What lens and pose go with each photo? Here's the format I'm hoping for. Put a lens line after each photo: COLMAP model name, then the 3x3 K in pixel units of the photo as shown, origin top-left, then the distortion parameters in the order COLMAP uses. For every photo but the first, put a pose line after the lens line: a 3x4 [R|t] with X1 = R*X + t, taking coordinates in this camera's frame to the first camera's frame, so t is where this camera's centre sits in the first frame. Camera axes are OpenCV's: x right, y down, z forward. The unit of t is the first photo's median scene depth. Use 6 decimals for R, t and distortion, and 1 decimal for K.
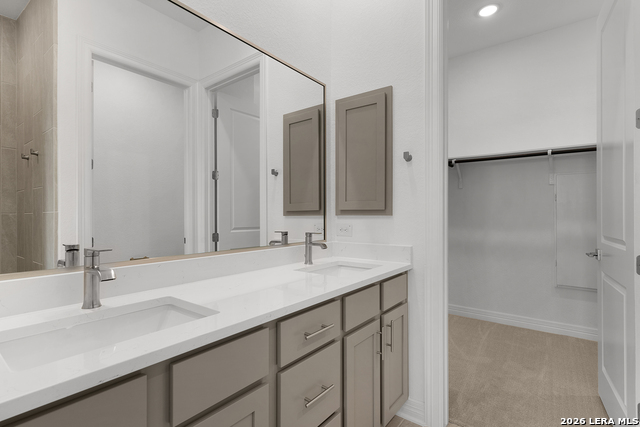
lens RADIAL K [[313.6, 0, 314.3], [0, 313.6, 215.4], [0, 0, 1]] dist [0.004580, -0.000929]
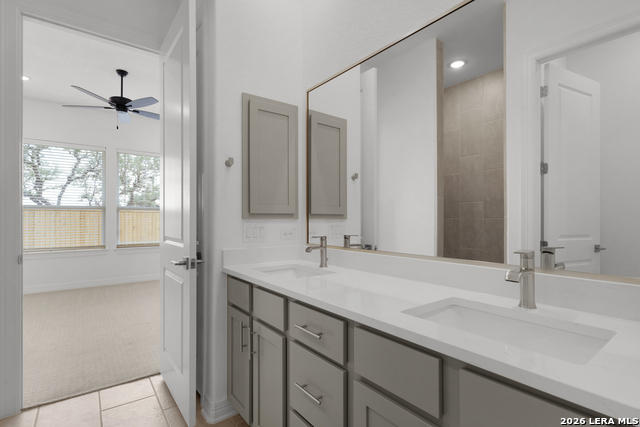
lens RADIAL K [[313.6, 0, 314.5], [0, 313.6, 215.6], [0, 0, 1]] dist [0.004580, -0.000929]
pose [[-0.271199, -0.005911, -0.962505, 1.038632], [0.003593, 0.999968, -0.007154, -0.005496], [0.962517, -0.005398, -0.271169, 1.338148]]
